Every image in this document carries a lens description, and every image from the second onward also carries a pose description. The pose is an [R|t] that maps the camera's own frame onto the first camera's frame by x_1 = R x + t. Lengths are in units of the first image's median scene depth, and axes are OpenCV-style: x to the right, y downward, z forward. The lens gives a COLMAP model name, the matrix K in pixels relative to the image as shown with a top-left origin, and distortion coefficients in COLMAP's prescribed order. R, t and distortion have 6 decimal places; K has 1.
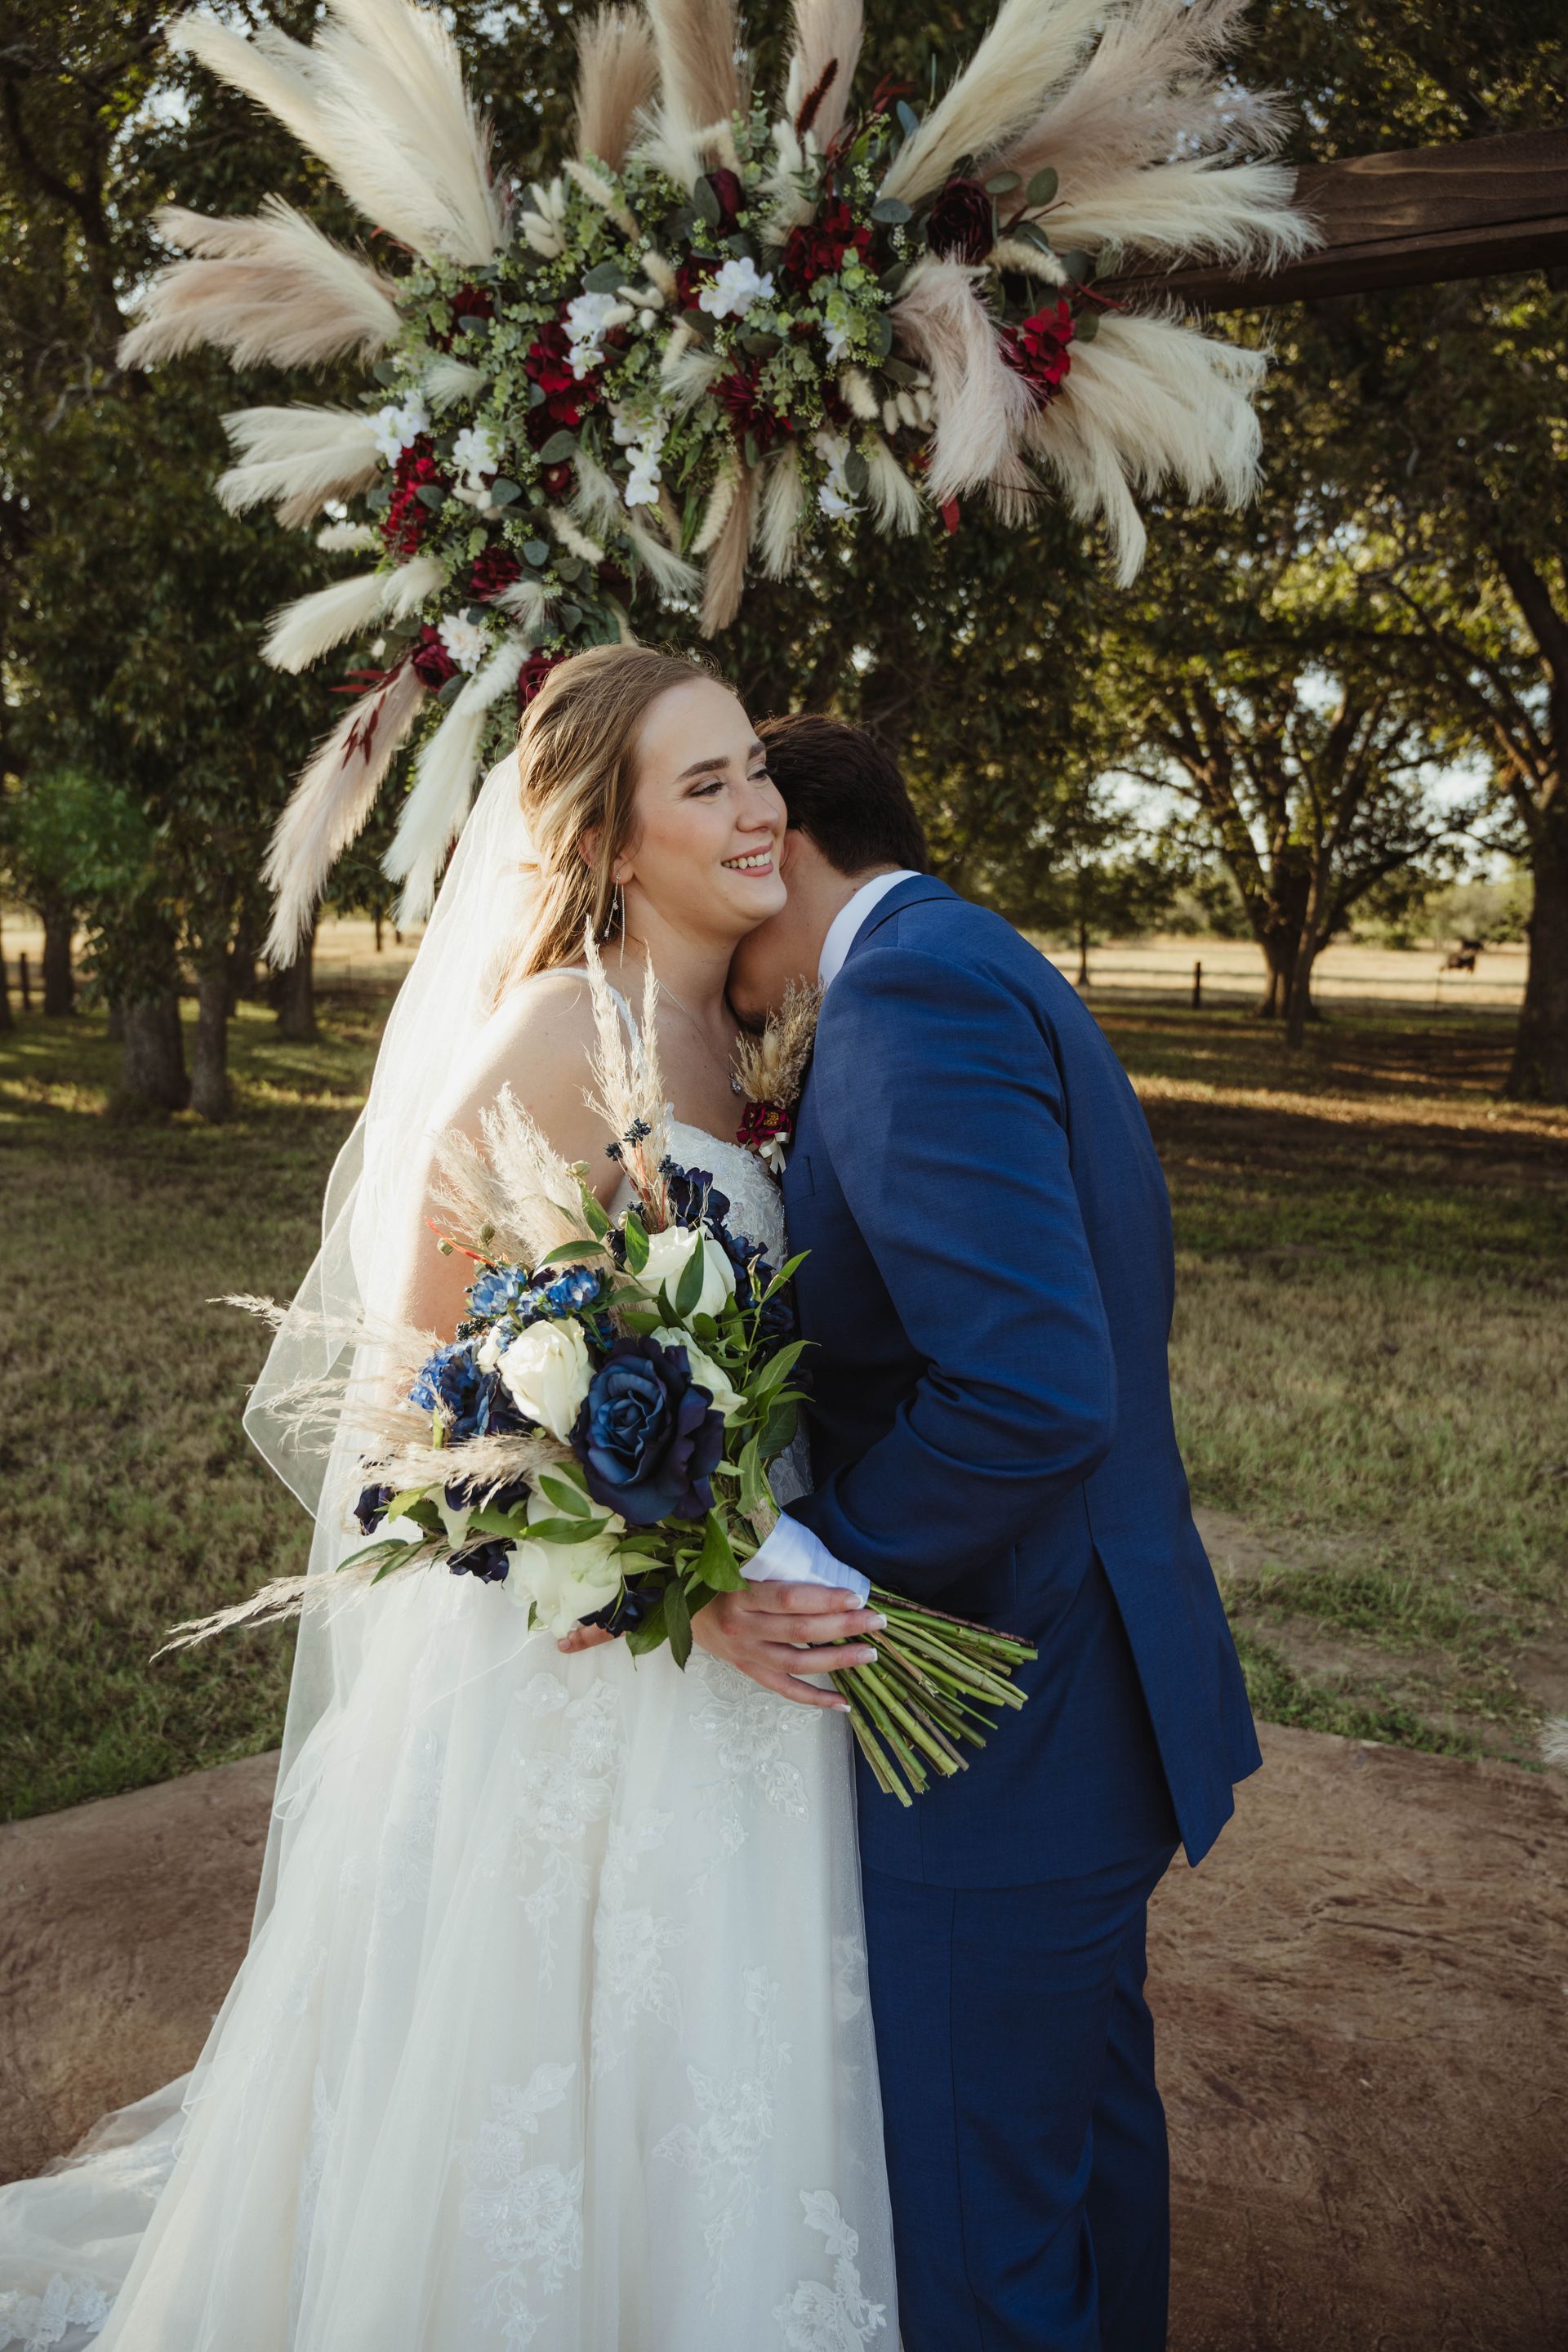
lens RADIAL K [[1656.7, 0, 782.7], [0, 1656.7, 1213.5], [0, 0, 1]] dist [-0.011443, 0.000839]
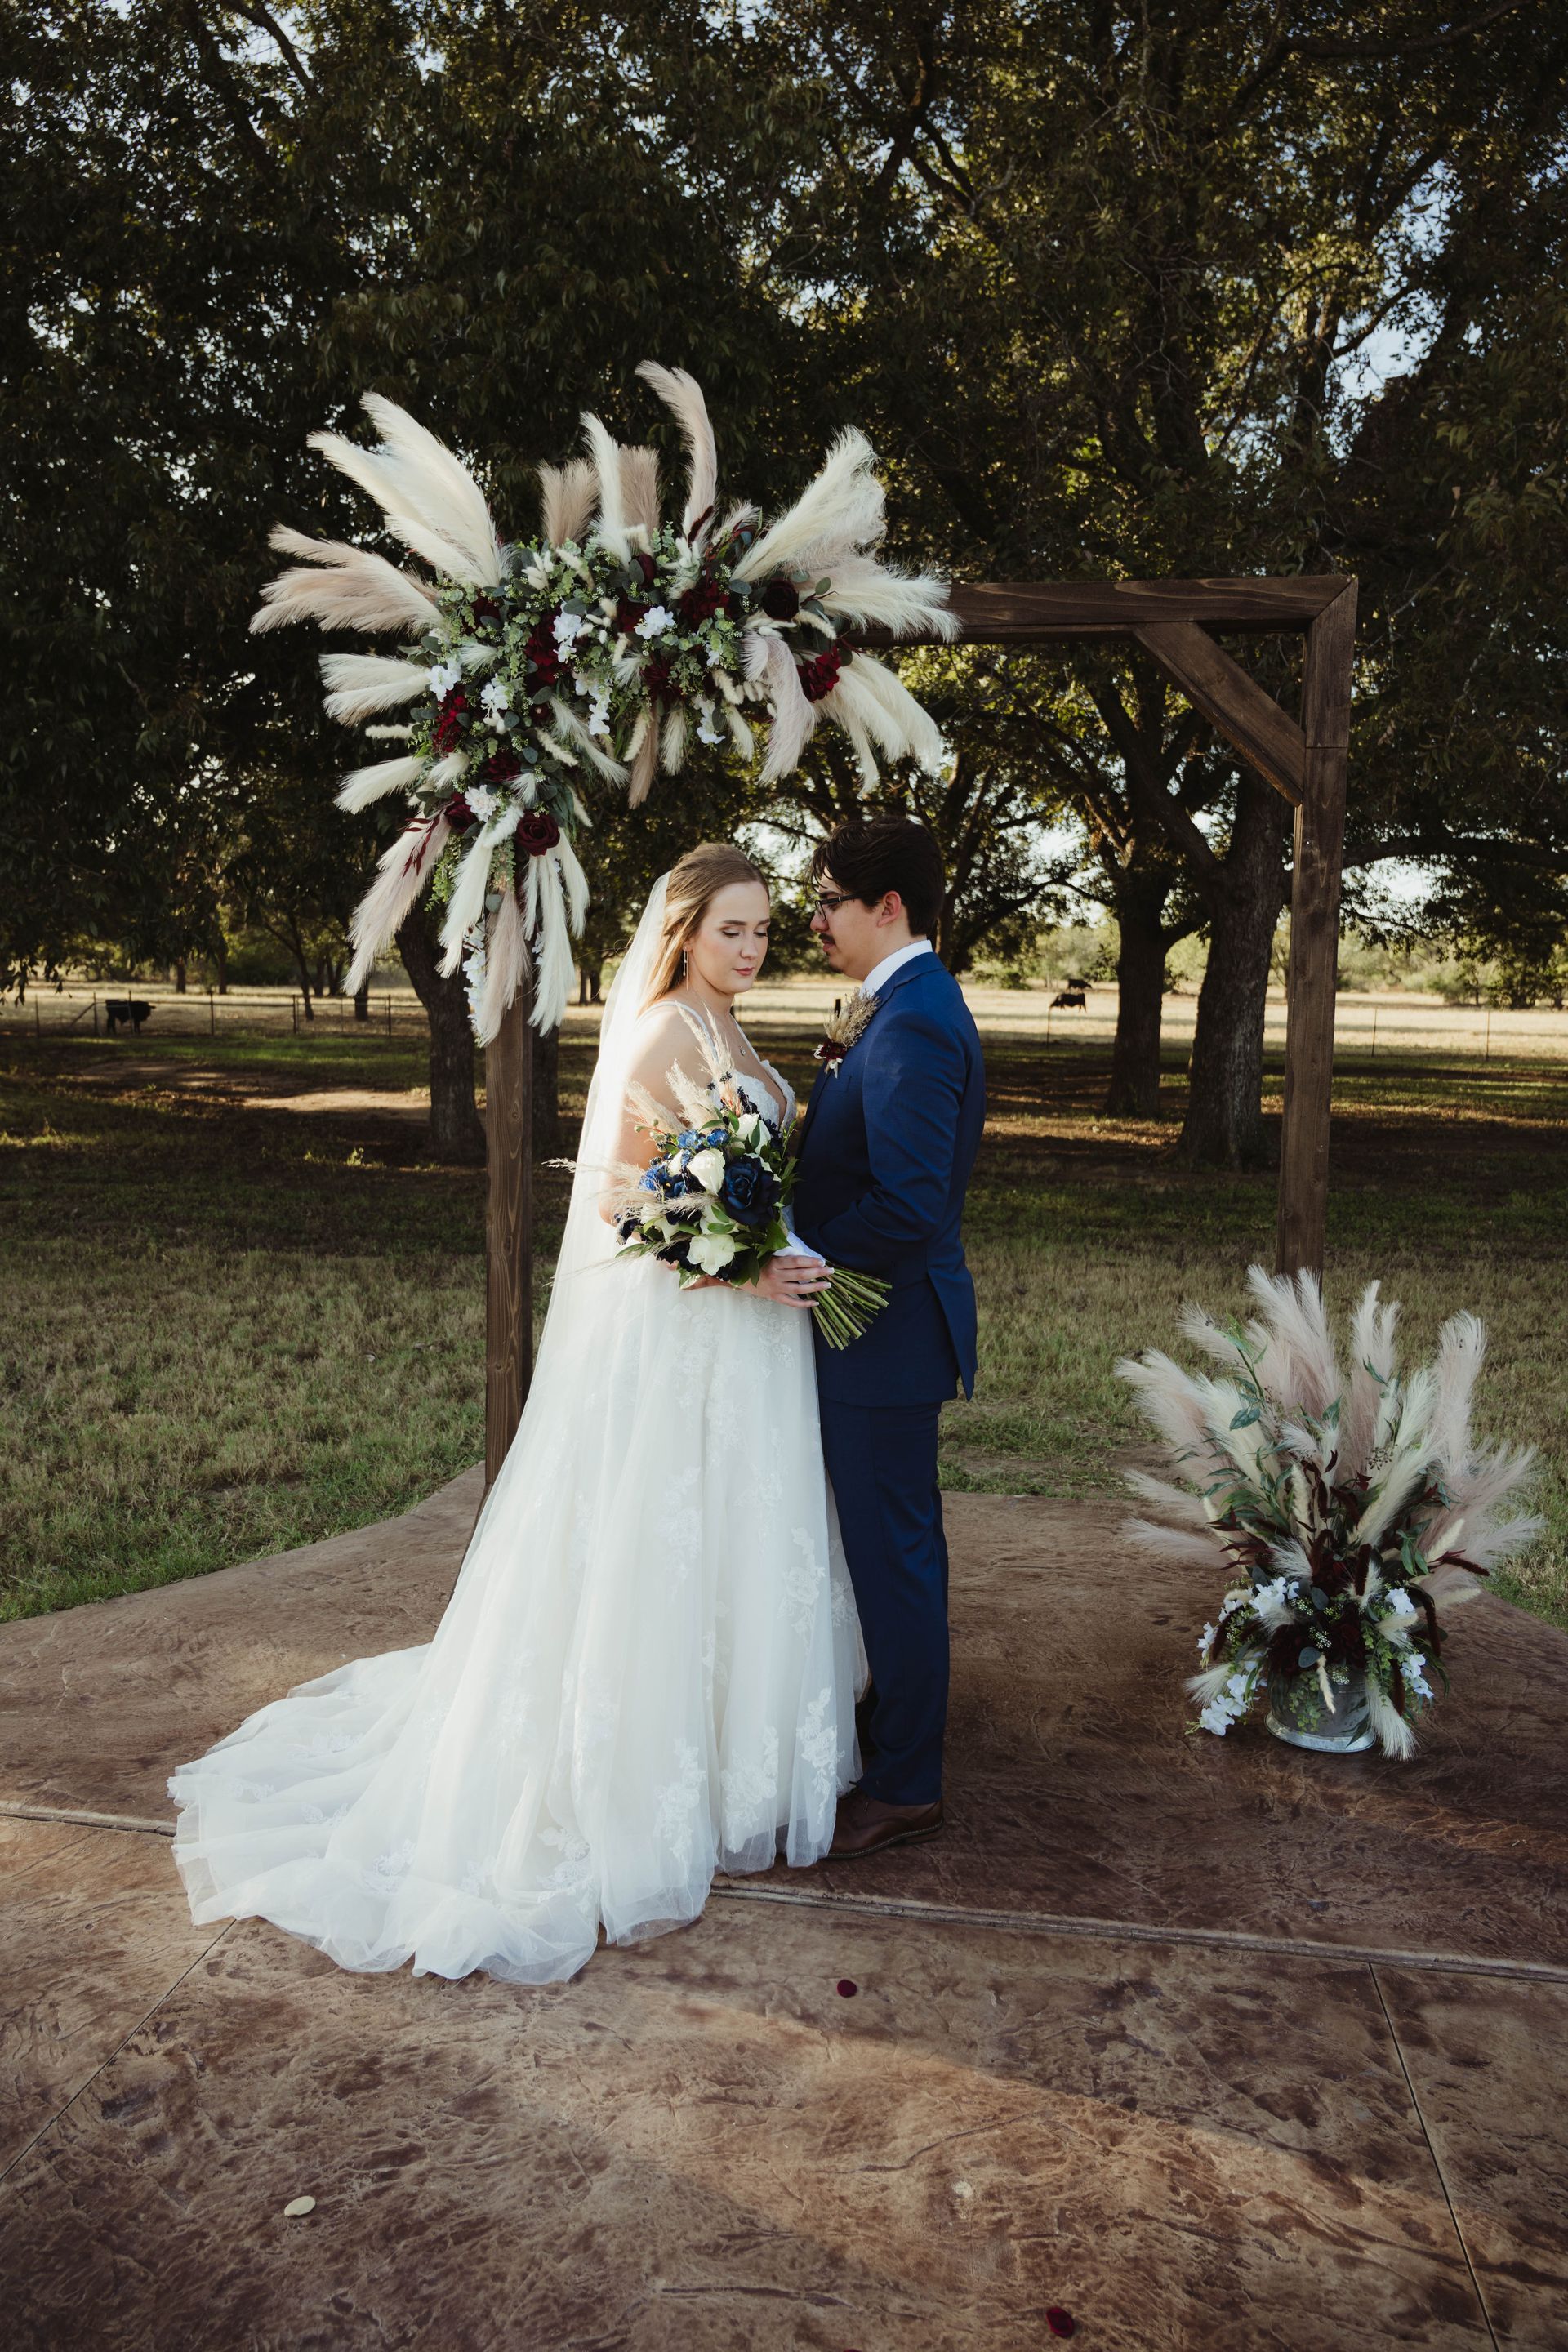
lens RADIAL K [[2191.9, 0, 784.4], [0, 2191.9, 1307.2], [0, 0, 1]] dist [-0.022153, -0.024681]
pose [[0.968906, -0.036433, 0.244731, -0.434282], [0.039891, 0.999162, -0.009185, 0.186992], [-0.244191, 0.018662, 0.969548, -1.155044]]
